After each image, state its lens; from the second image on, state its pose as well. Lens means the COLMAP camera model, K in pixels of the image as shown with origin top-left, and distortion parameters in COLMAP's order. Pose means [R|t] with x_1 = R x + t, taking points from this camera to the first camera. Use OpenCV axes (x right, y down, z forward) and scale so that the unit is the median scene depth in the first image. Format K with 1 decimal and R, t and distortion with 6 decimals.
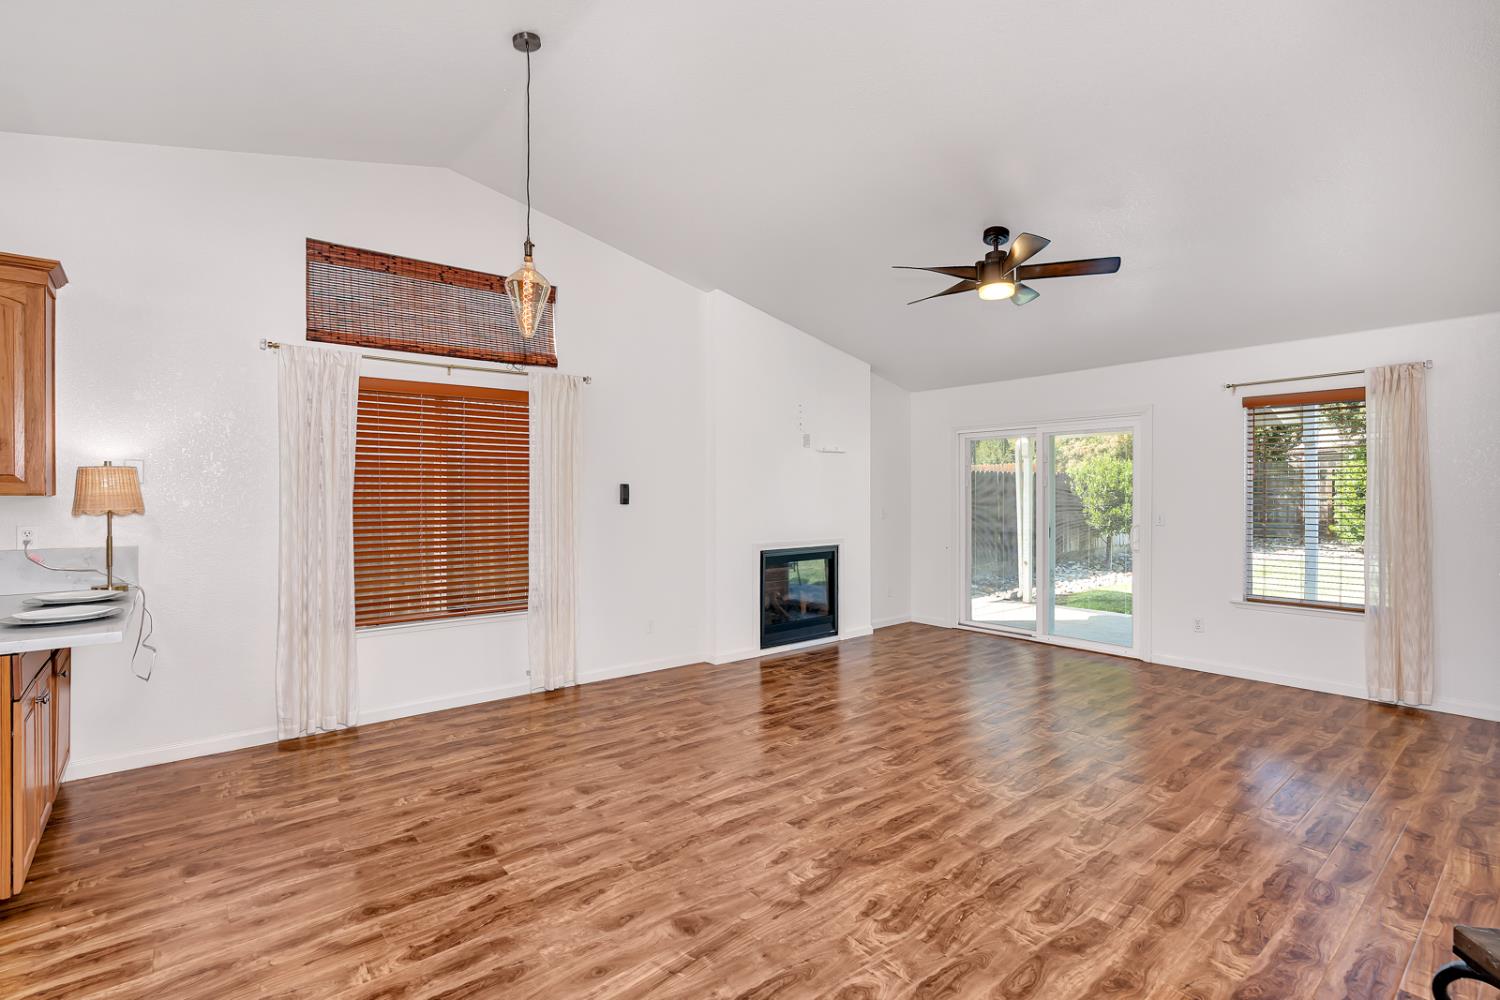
lens RADIAL K [[675.8, 0, 760.5], [0, 675.8, 500.9], [0, 0, 1]] dist [-0.007873, 0.001492]
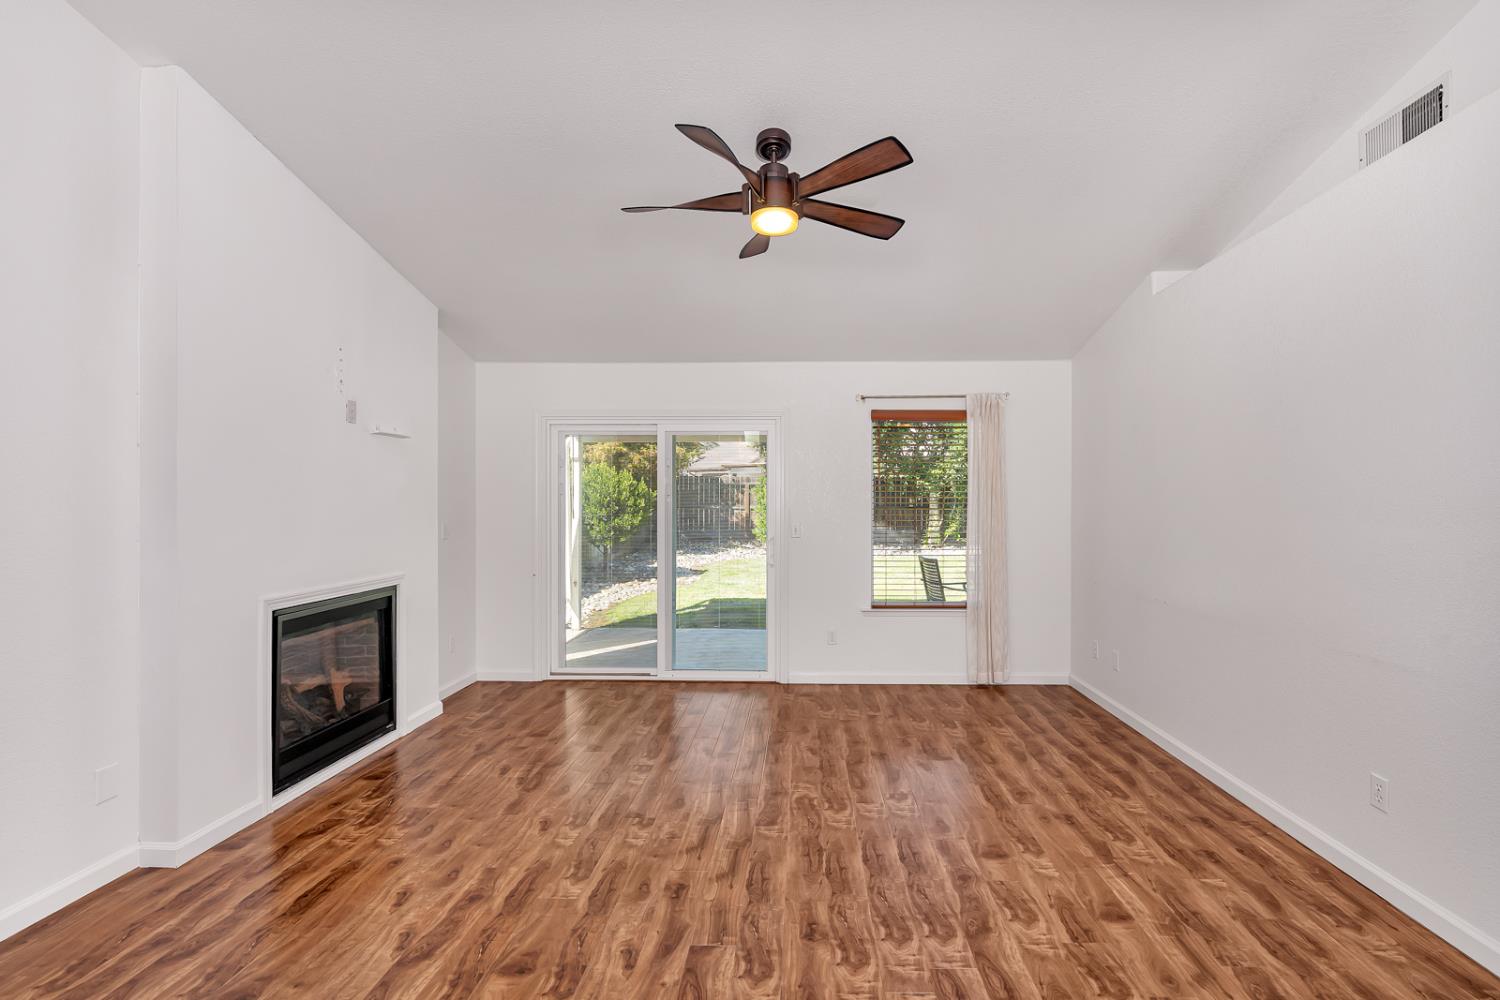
lens RADIAL K [[675.8, 0, 764.1], [0, 675.8, 505.4], [0, 0, 1]] dist [-0.007873, 0.001492]
pose [[0.668957, 0.000416, 0.743301, -0.224915], [0.005954, 0.999965, -0.005918, -0.004382], [-0.743277, 0.008385, 0.668931, 0.616401]]
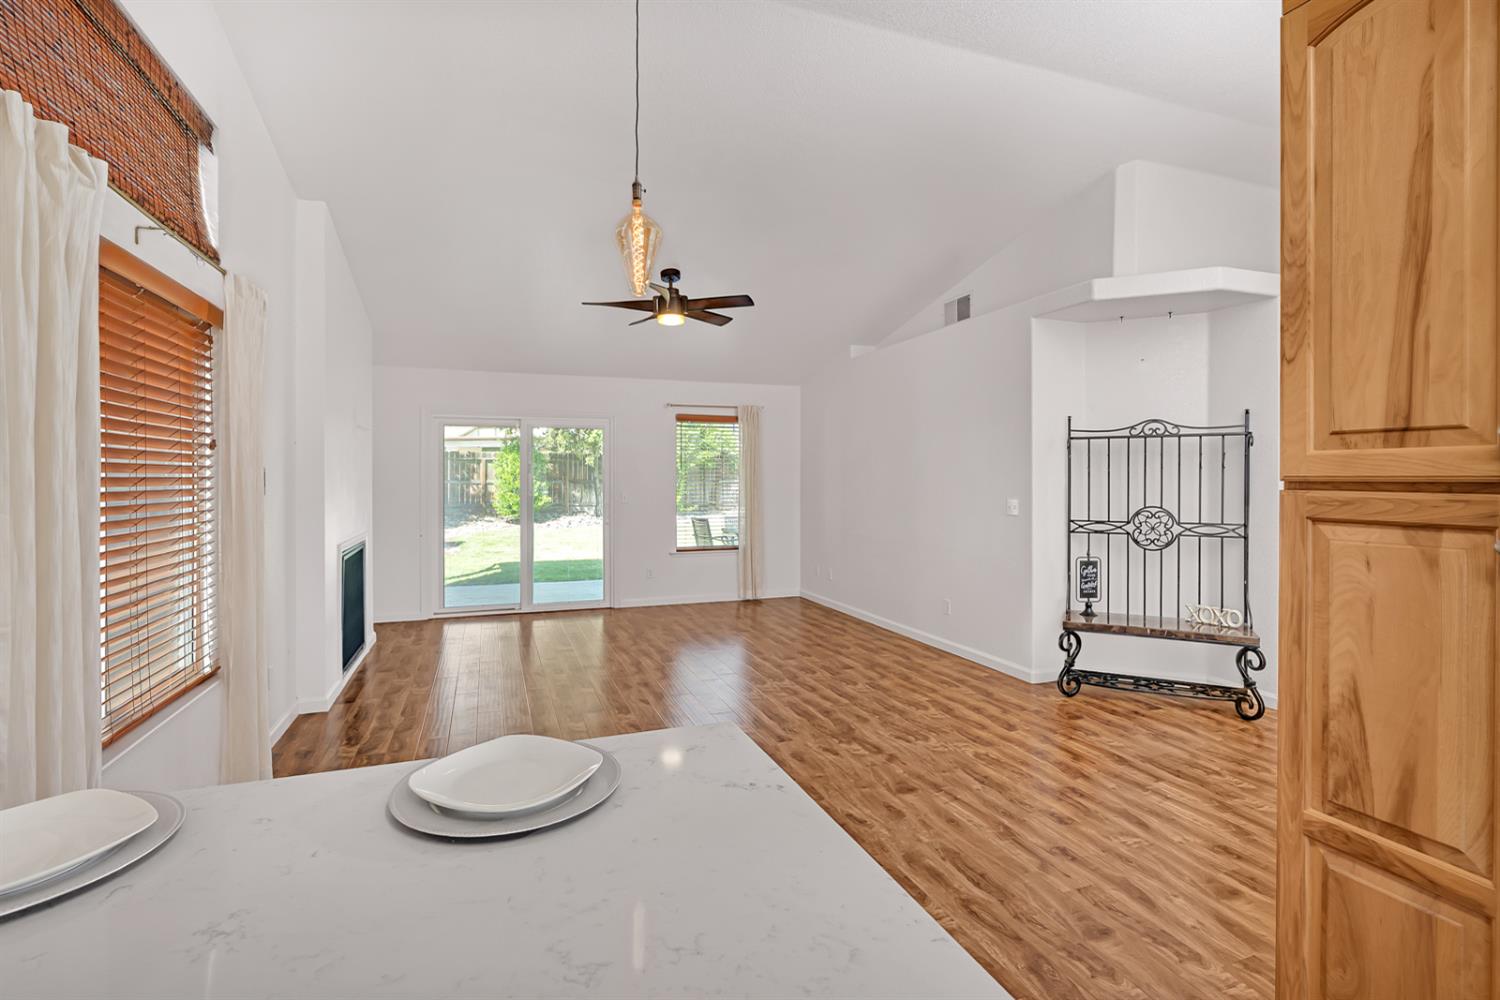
lens RADIAL K [[712.4, 0, 711.8], [0, 712.4, 480.5], [0, 0, 1]] dist [-0.000258, 0.000070]
pose [[0.355709, -0.002406, 0.934594, -1.024519], [0.009128, 0.999958, -0.000900, -0.008405], [-0.934552, 0.008851, 0.355716, 0.530478]]
